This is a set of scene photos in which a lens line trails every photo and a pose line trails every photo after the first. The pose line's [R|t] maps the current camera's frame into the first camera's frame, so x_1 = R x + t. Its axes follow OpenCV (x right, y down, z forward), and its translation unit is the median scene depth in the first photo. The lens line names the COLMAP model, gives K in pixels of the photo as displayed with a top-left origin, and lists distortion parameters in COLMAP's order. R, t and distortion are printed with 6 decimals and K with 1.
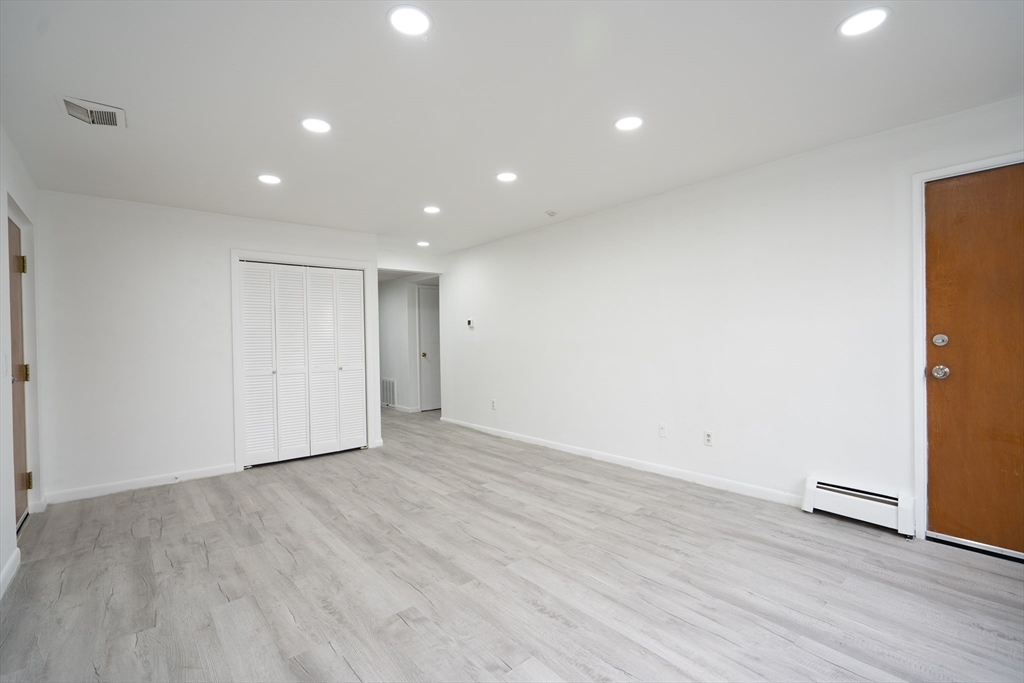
lens RADIAL K [[461.4, 0, 511.7], [0, 461.4, 339.9], [0, 0, 1]] dist [-0.010222, 0.004802]
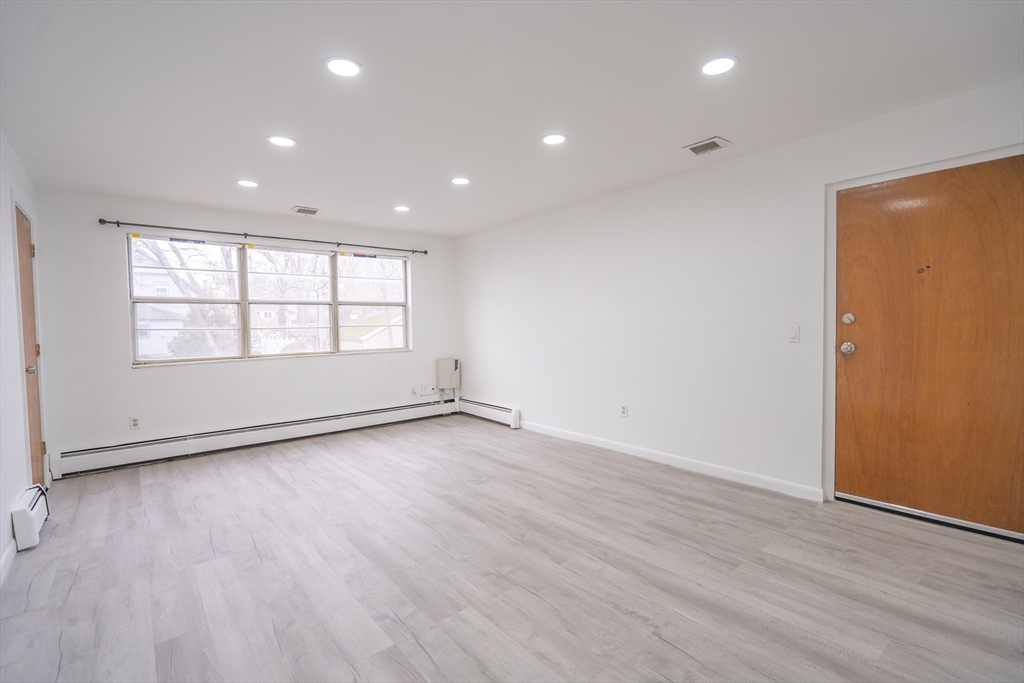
lens RADIAL K [[461.4, 0, 511.7], [0, 461.4, 339.9], [0, 0, 1]] dist [-0.010222, 0.004802]
pose [[-0.999350, 0.035910, 0.003142, -0.248341], [0.036006, 0.998567, 0.039594, -0.005880], [-0.001715, 0.039682, -0.999211, 1.804564]]
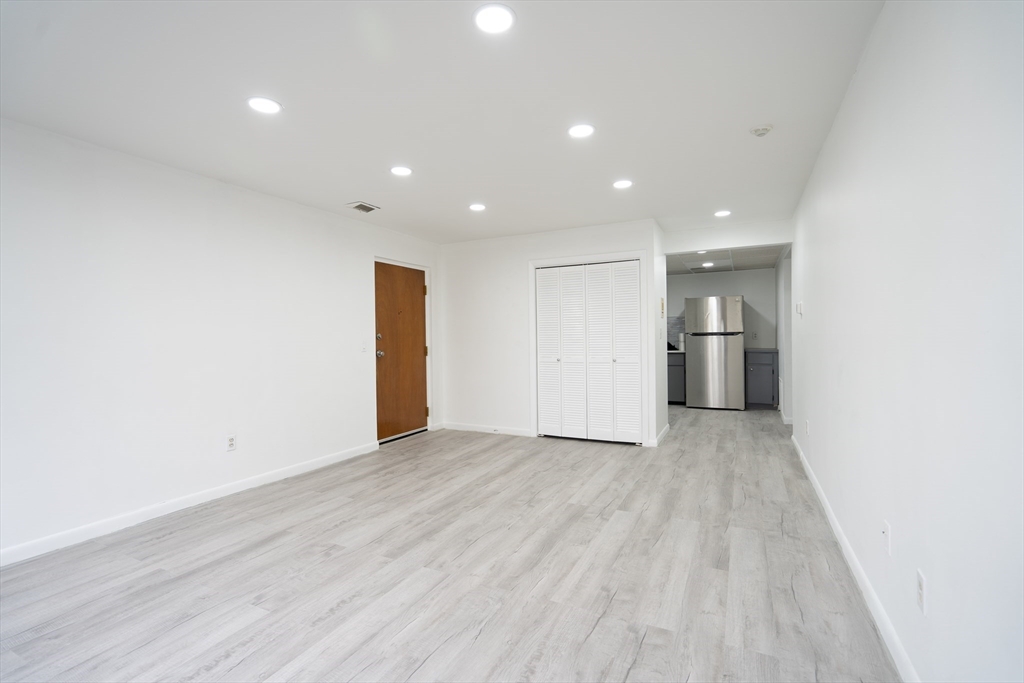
lens RADIAL K [[461.4, 0, 511.7], [0, 461.4, 339.9], [0, 0, 1]] dist [-0.010222, 0.004802]
pose [[0.396991, 0.017448, -0.917657, 0.754876], [0.002533, 0.999795, 0.020106, -0.007080], [0.917819, -0.010306, 0.396865, 0.628362]]
